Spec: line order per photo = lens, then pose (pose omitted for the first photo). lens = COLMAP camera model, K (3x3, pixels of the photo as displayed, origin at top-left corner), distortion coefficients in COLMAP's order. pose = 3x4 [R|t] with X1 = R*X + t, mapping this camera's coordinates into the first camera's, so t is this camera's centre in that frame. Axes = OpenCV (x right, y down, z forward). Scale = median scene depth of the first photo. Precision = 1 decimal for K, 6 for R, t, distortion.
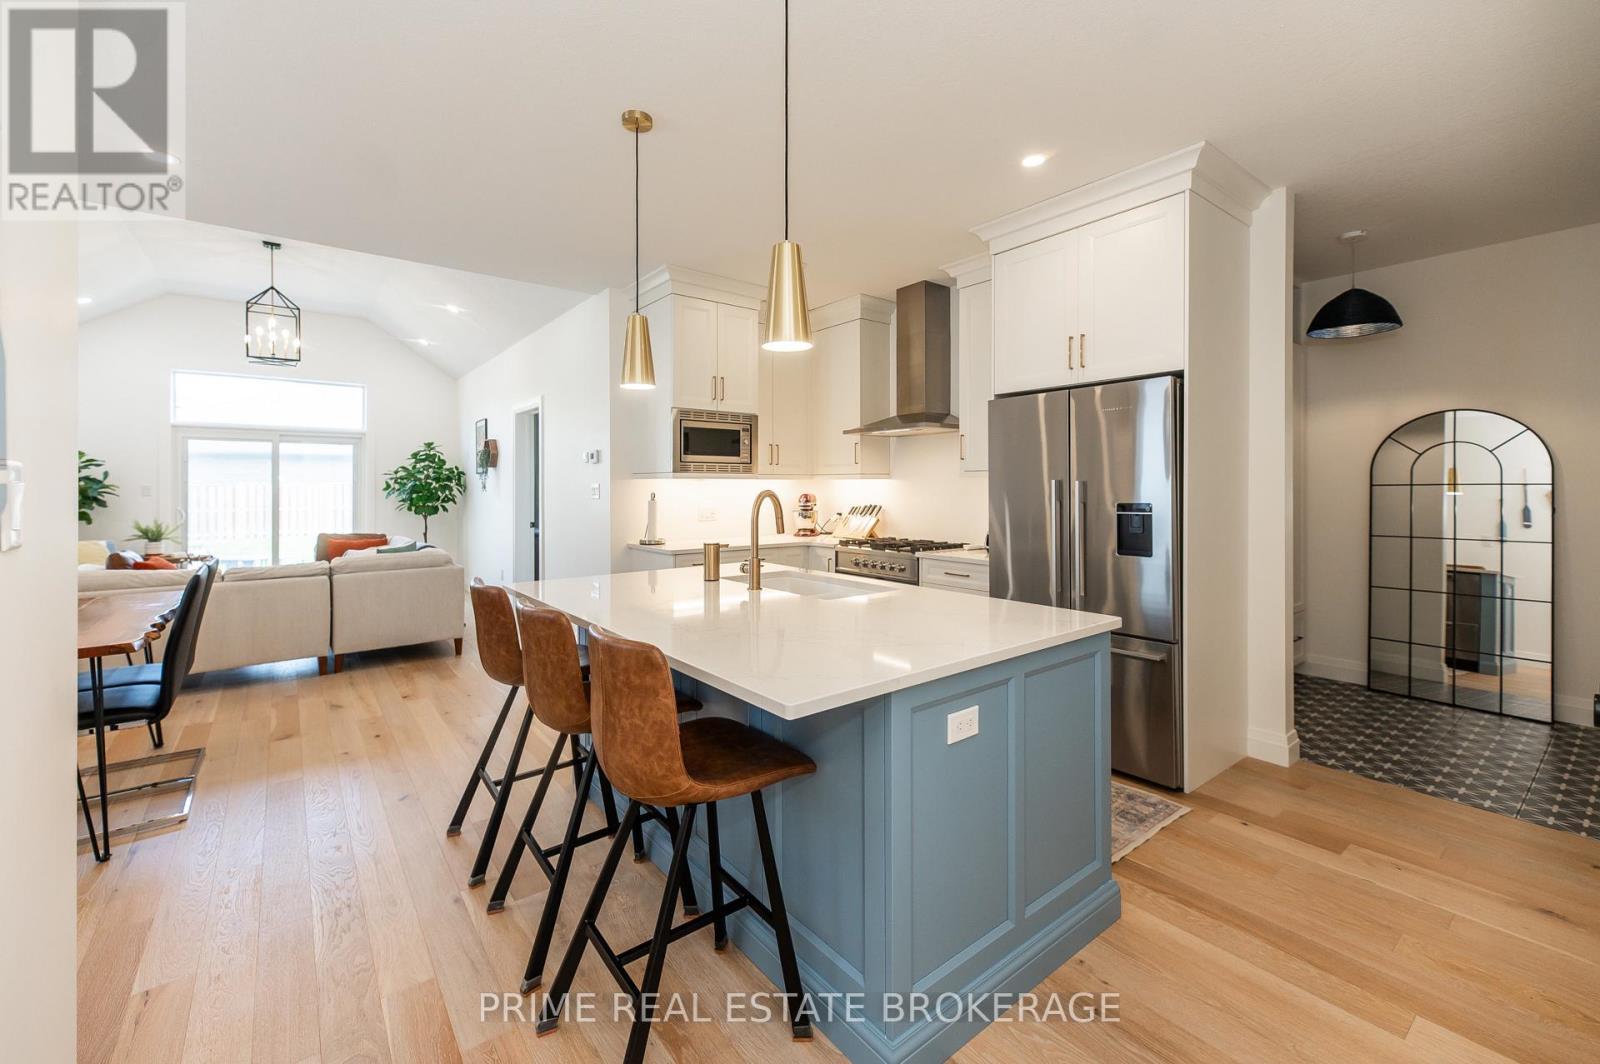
lens RADIAL K [[655.4, 0, 785.1], [0, 655.4, 480.8], [0, 0, 1]] dist [0.005967, -0.000295]
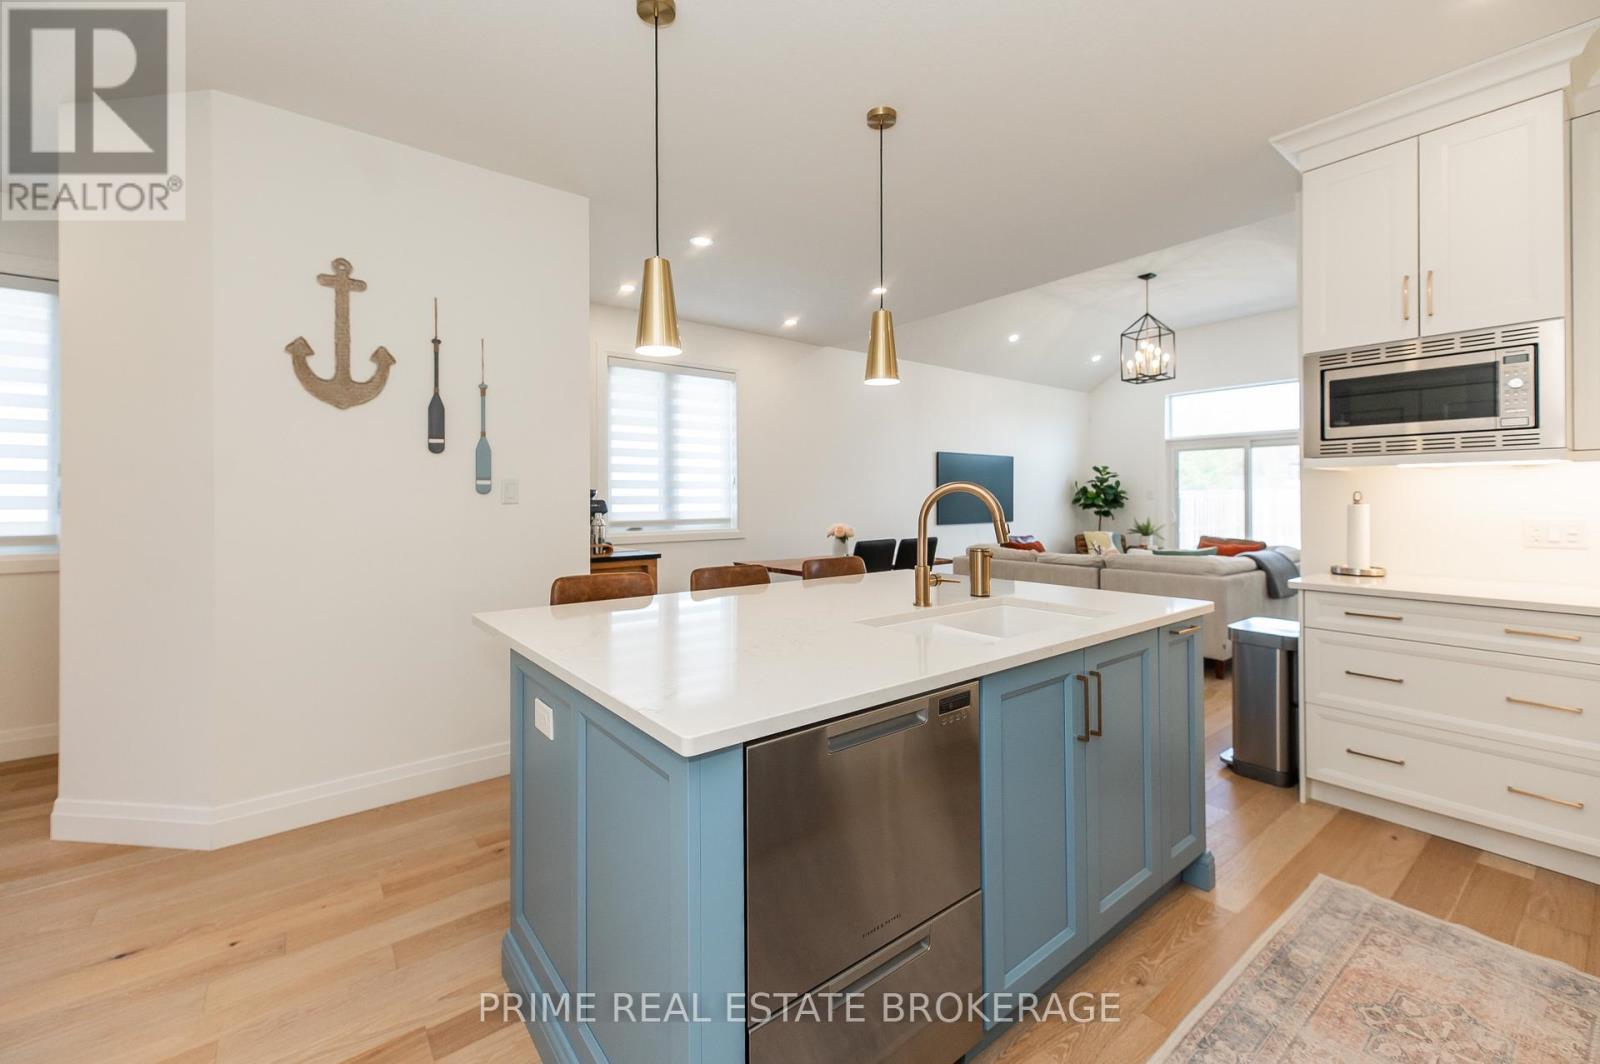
lens RADIAL K [[652.3, 0, 791.5], [0, 652.3, 497.5], [0, 0, 1]] dist [0.008035, -0.000011]
pose [[0.007979, 0.000359, -0.999968, 0.361497], [0.008672, 0.999962, 0.000428, 0.016358], [0.999931, -0.008675, 0.007976, 0.402332]]
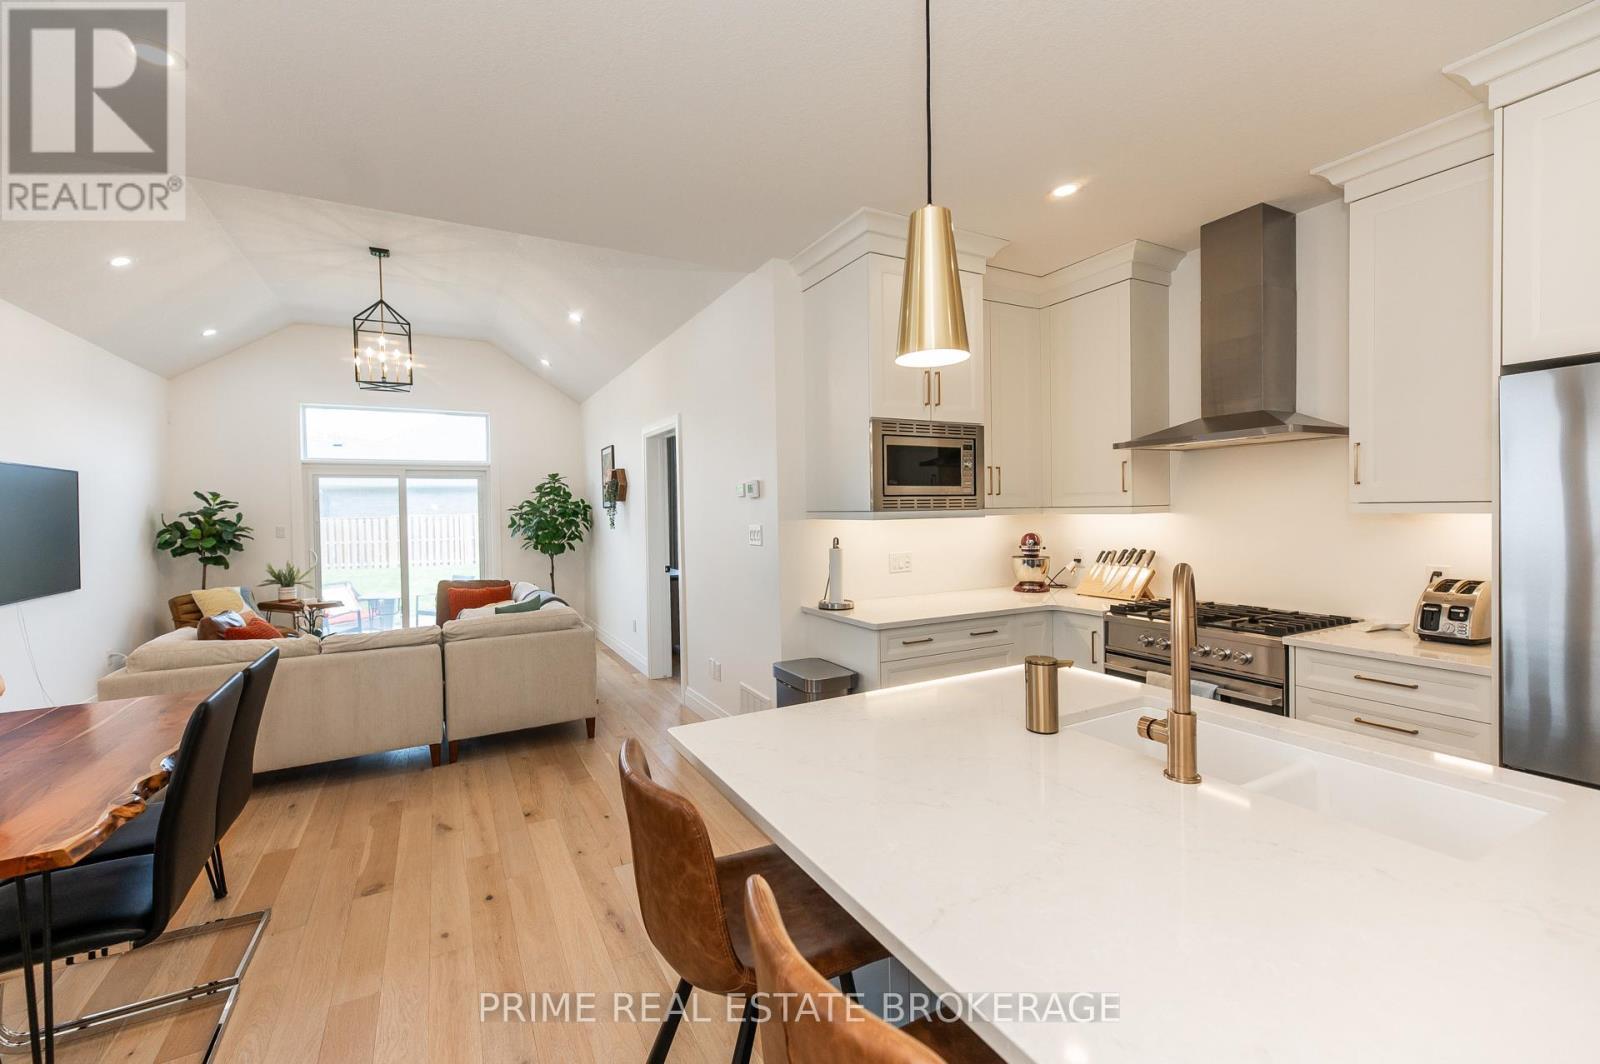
lens RADIAL K [[671.4, 0, 782.2], [0, 671.4, 517.5], [0, 0, 1]] dist [0.002804, -0.000006]
pose [[0.984812, -0.013069, -0.173129, -0.114468], [0.016623, 0.999679, 0.019097, -0.017127], [0.172824, -0.021685, 0.984714, 0.223612]]
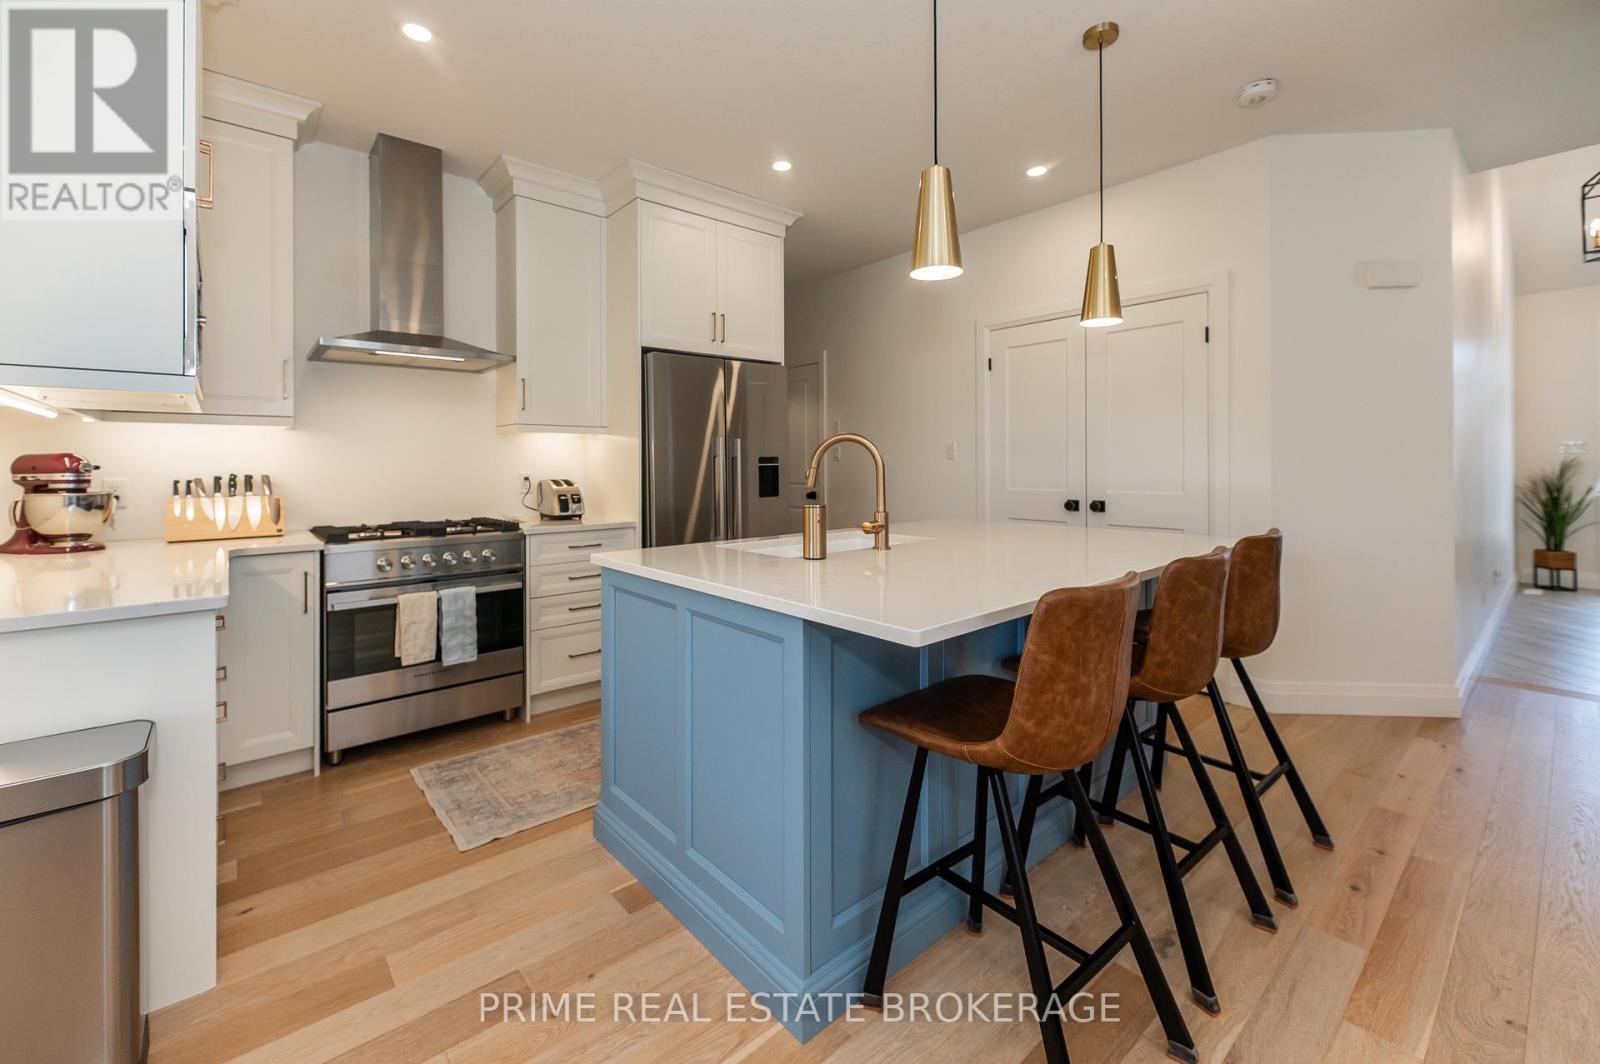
lens RADIAL K [[649.8, 0, 791.3], [0, 649.8, 465.4], [0, 0, 1]] dist [-0.000103, -0.000129]
pose [[-0.043019, 0.007633, 0.999045, -0.422118], [0.004172, 0.999963, -0.007461, 0.033685], [-0.999066, 0.003847, -0.043049, 0.557312]]
